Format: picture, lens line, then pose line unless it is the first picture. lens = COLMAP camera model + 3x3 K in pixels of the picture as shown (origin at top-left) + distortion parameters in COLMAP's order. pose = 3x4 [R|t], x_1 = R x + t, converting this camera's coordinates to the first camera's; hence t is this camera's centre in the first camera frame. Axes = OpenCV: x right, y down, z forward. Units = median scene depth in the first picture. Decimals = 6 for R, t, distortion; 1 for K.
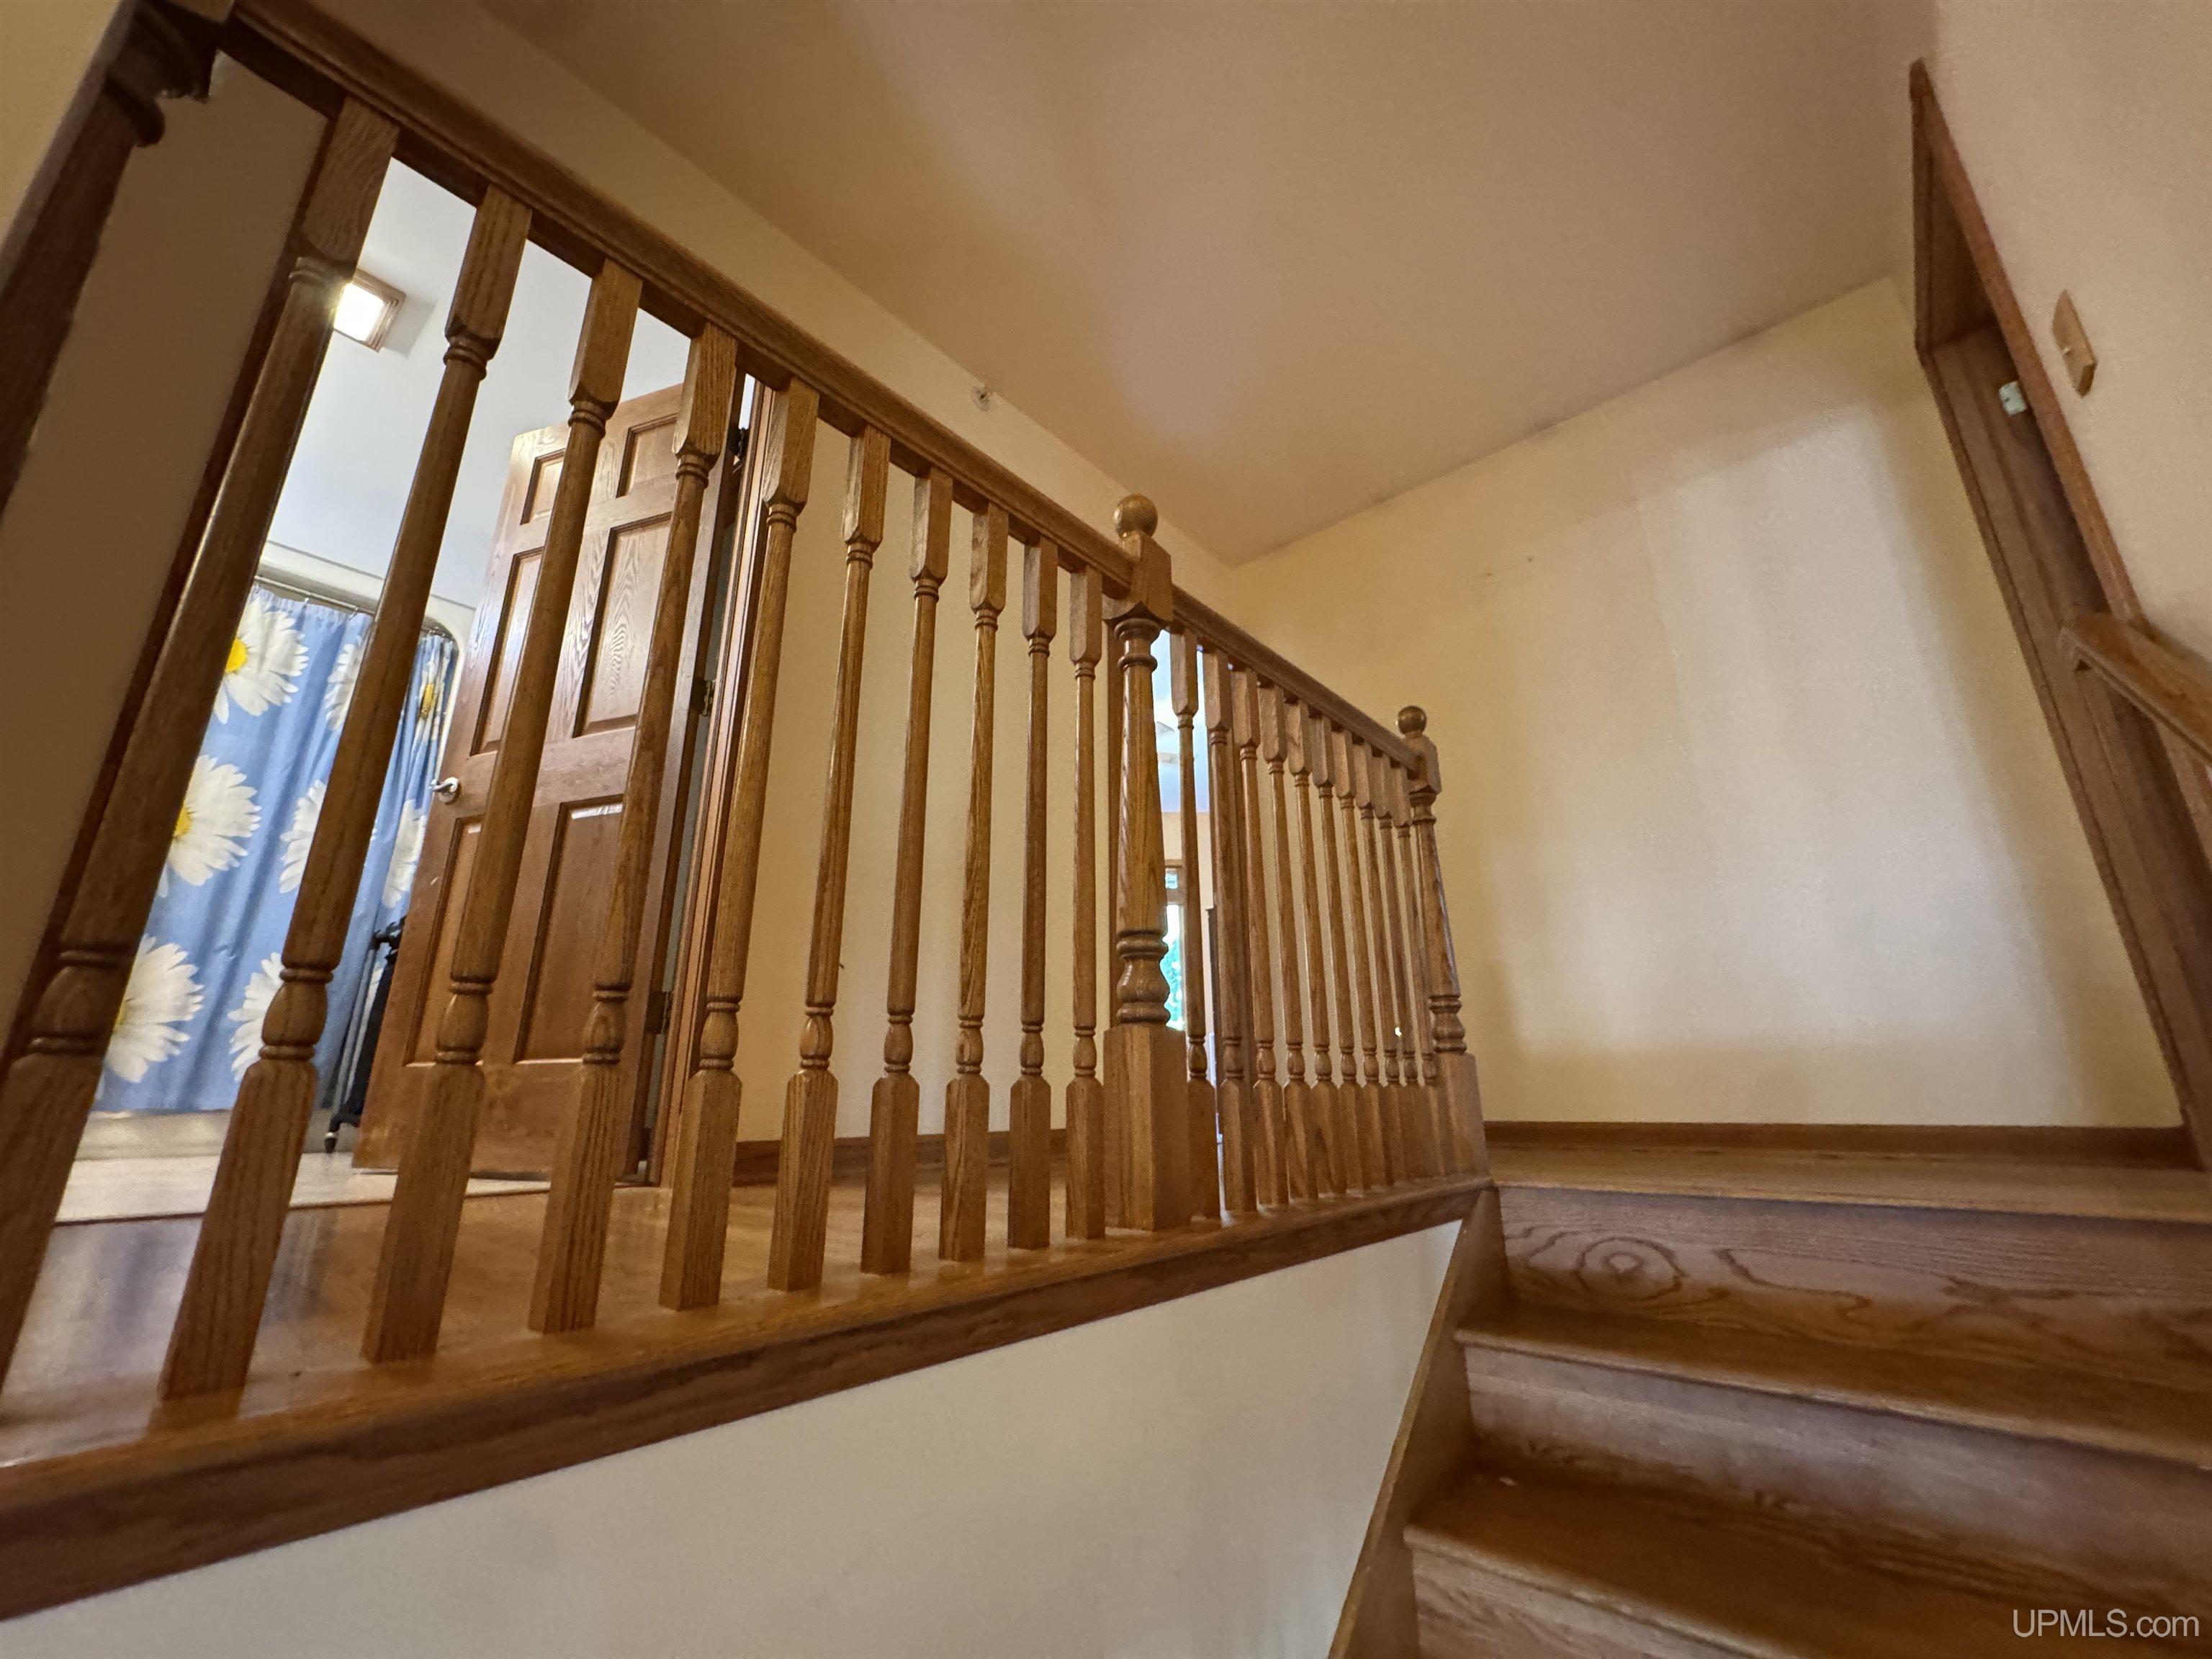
lens RADIAL K [[884.9, 0, 1102.6], [0, 884.9, 822.6], [0, 0, 1]] dist [-0.002896, -0.000225]
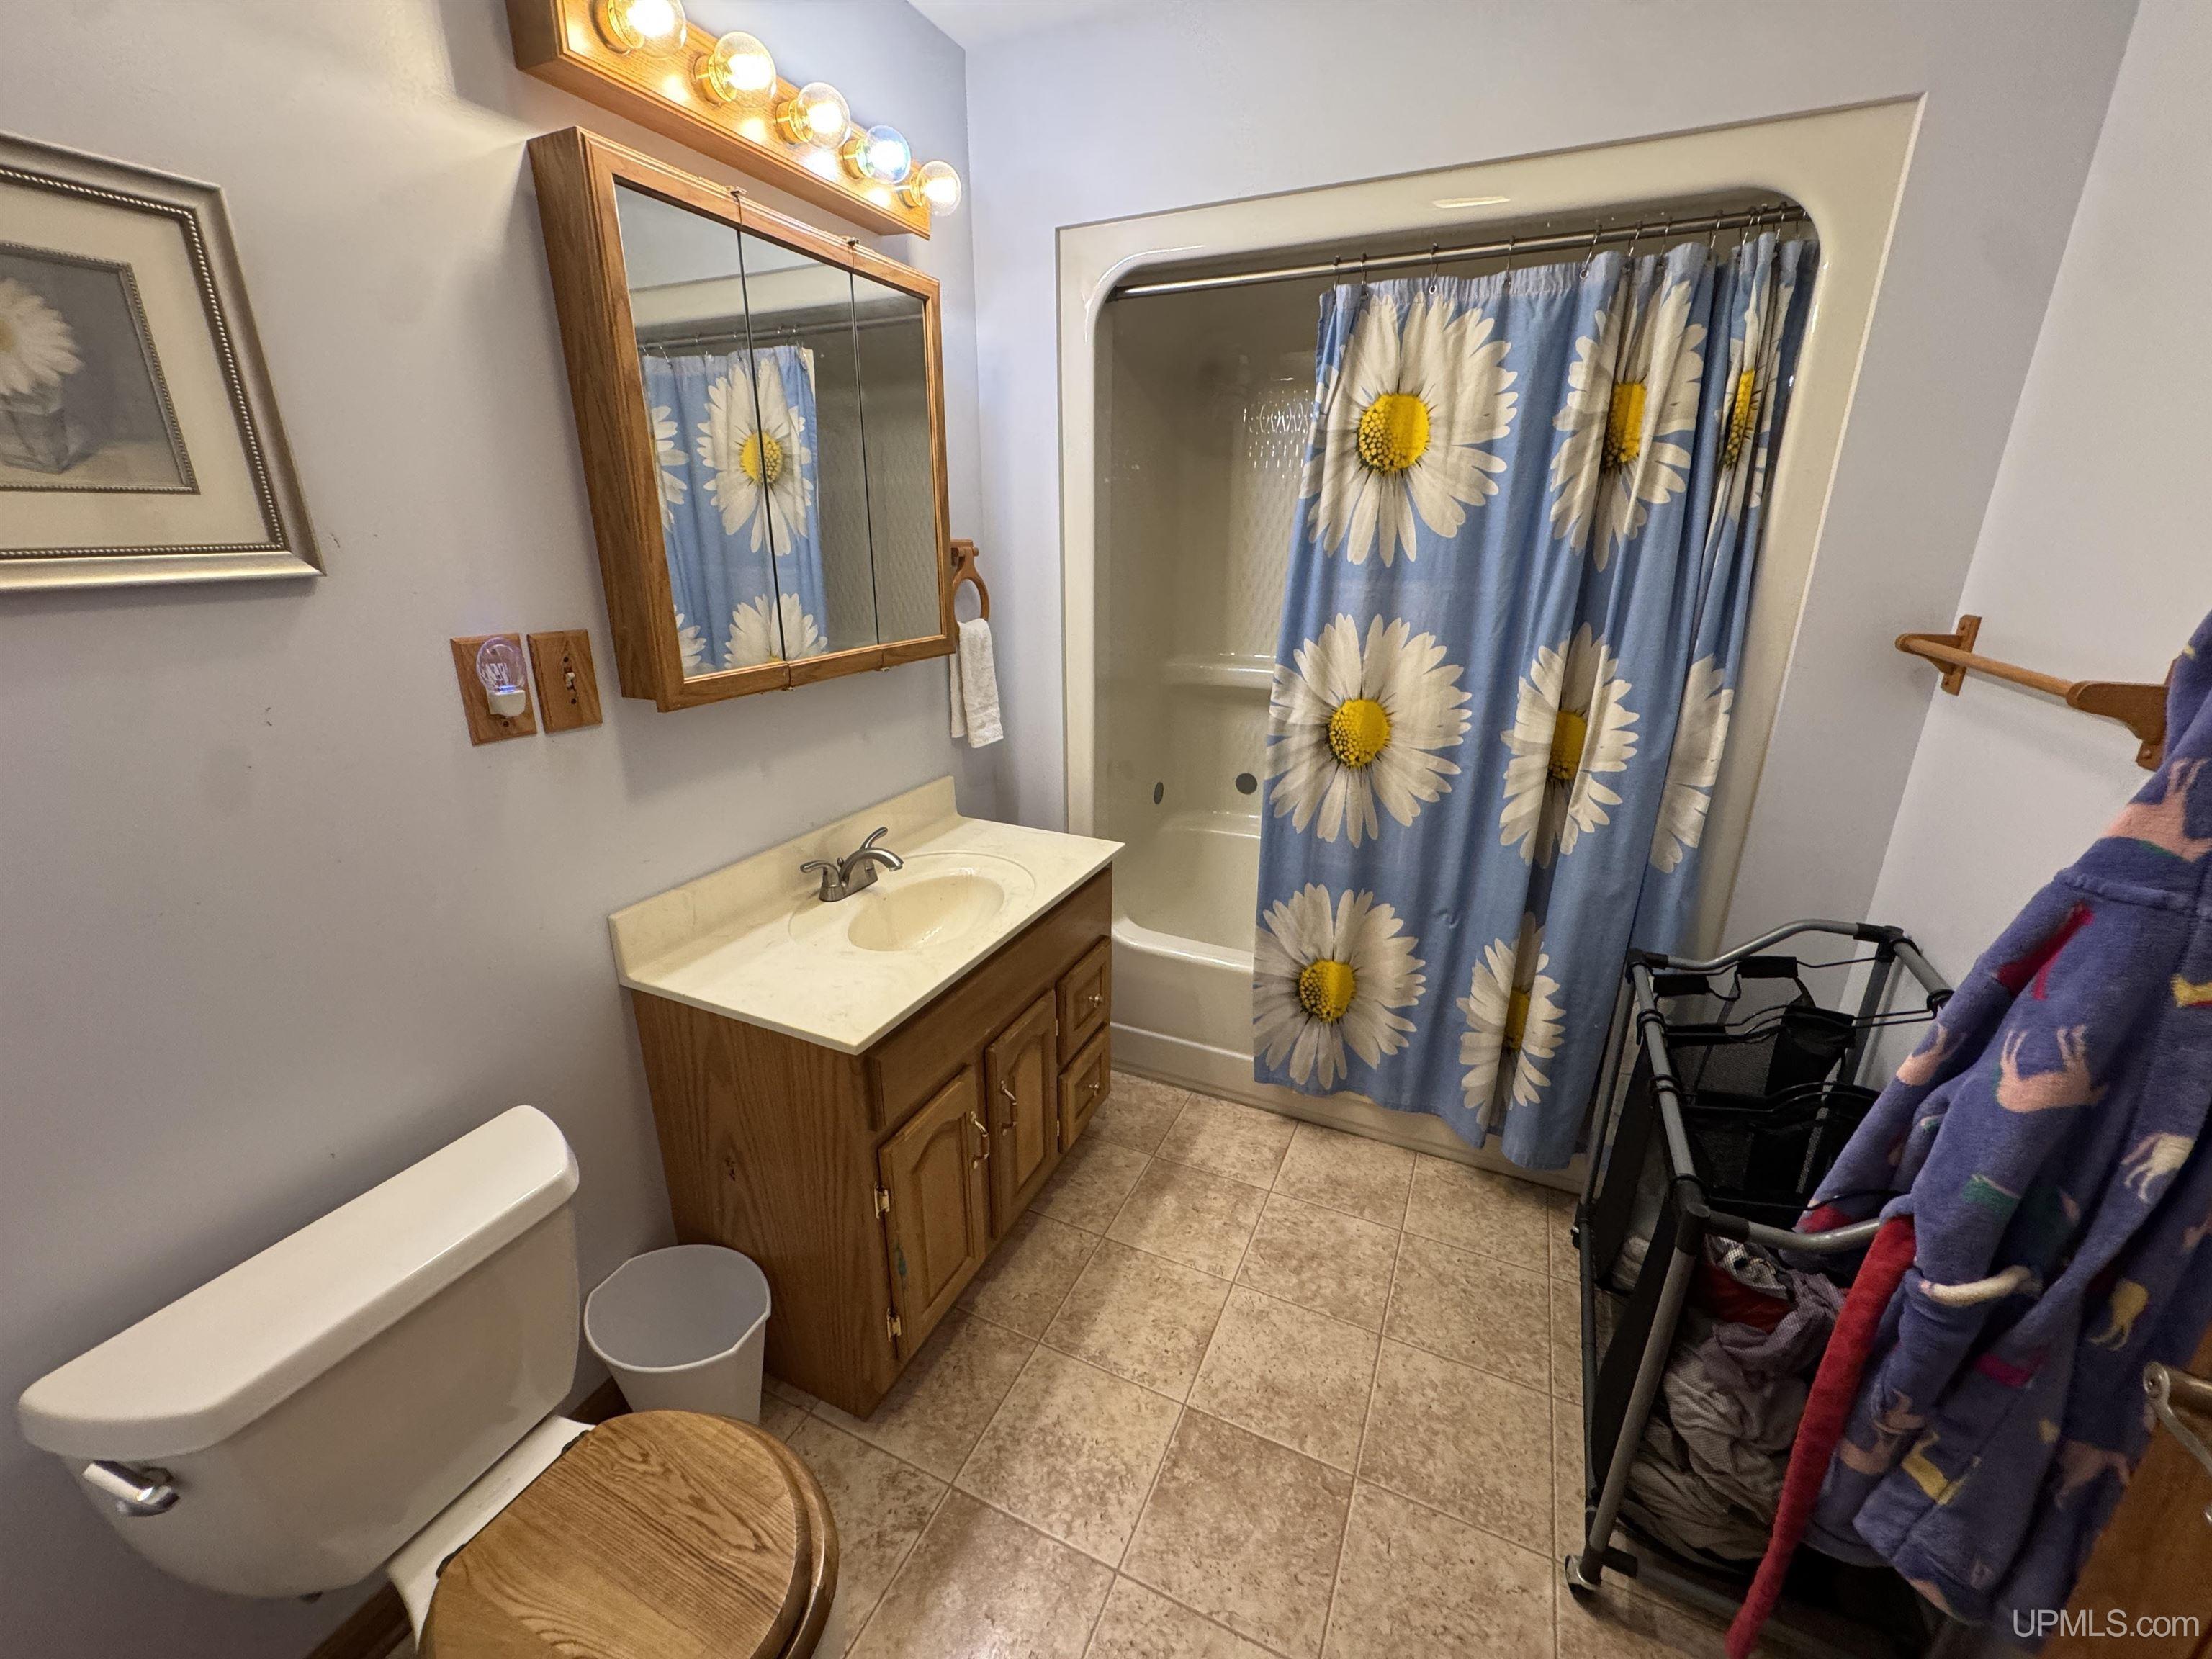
lens RADIAL K [[884.9, 0, 1104.4], [0, 884.9, 824.3], [0, 0, 1]] dist [-0.002896, -0.000225]
pose [[0.294394, 0.307262, -0.904943, -0.444131], [0.274450, 0.879839, 0.388021, -0.247185], [0.915429, -0.362593, 0.174691, 0.626447]]
